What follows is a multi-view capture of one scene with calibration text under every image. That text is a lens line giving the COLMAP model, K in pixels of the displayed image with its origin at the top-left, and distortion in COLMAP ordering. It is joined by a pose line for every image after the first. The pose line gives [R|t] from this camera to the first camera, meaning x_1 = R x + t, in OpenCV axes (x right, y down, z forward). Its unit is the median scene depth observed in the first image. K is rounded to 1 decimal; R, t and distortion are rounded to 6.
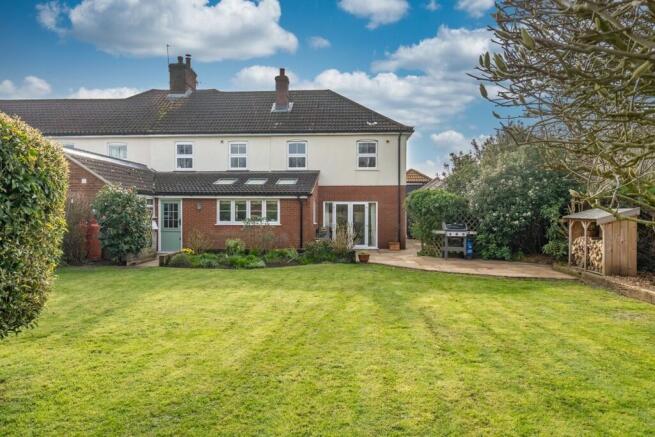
lens RADIAL K [[420.5, 0, 328.6], [0, 420.5, 218.7], [0, 0, 1]] dist [-0.000869, 0.001080]
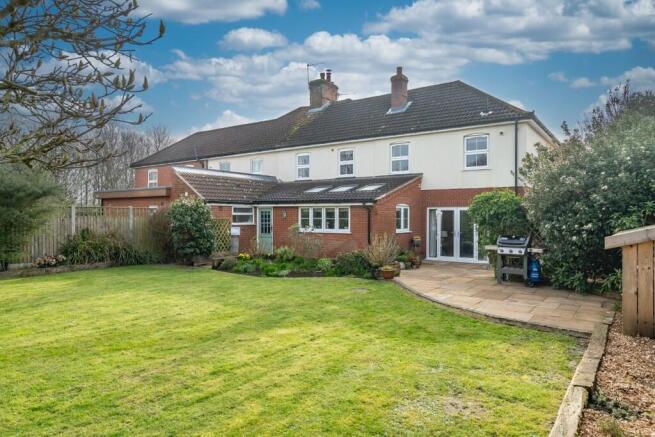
lens RADIAL K [[420.5, 0, 327.8], [0, 420.5, 215.3], [0, 0, 1]] dist [-0.000869, 0.001080]
pose [[0.851702, -0.001387, -0.524024, 0.329054], [-0.006379, 0.999895, -0.013013, -0.012394], [0.523987, 0.014426, 0.851604, 0.144171]]
